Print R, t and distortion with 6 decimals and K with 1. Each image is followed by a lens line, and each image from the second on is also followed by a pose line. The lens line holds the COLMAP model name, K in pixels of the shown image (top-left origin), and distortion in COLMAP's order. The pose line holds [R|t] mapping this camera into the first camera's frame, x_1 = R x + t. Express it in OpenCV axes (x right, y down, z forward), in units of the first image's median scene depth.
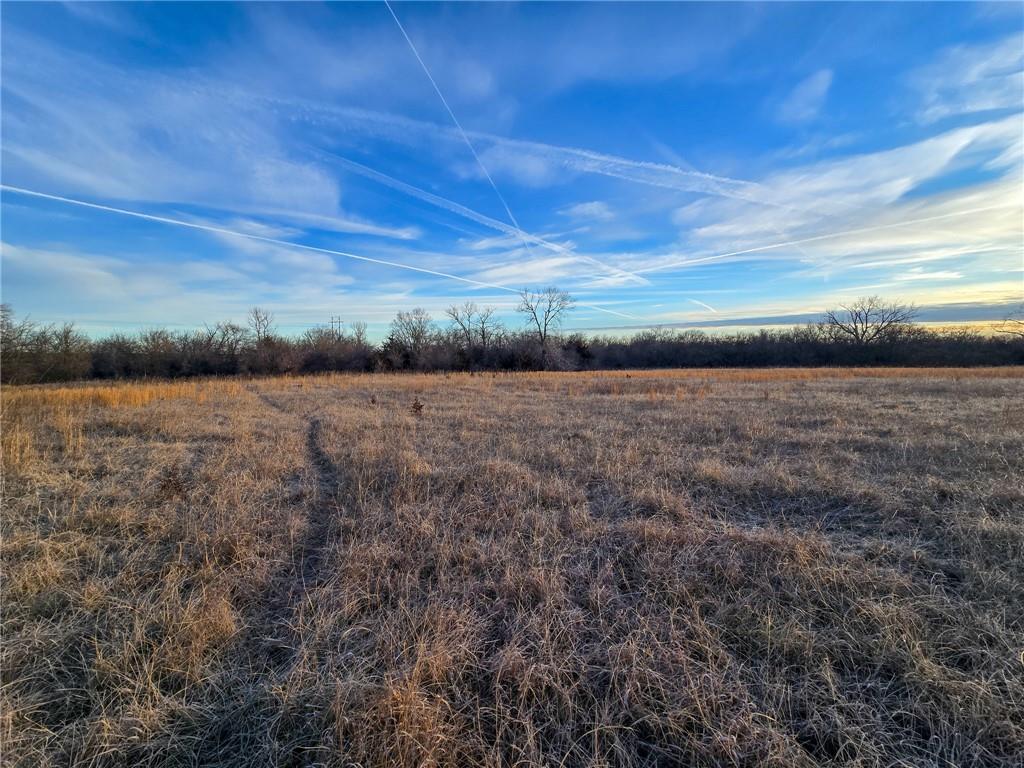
lens RADIAL K [[408.3, 0, 507.6], [0, 408.3, 388.6], [0, 0, 1]] dist [-0.009237, 0.001037]
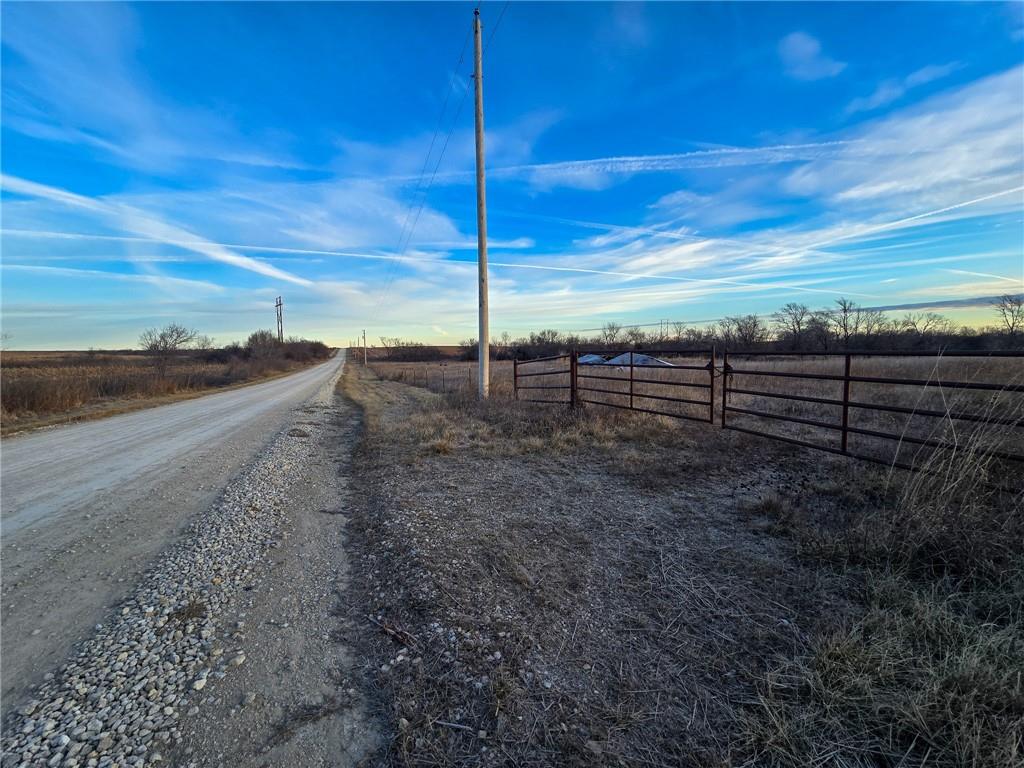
lens RADIAL K [[408.3, 0, 510.6], [0, 408.3, 379.4], [0, 0, 1]] dist [-0.009237, 0.001037]
pose [[0.875014, 0.035943, -0.482762, 0.379725], [-0.034431, 0.999335, 0.011997, -0.002947], [0.482872, 0.006124, 0.875670, -0.053222]]
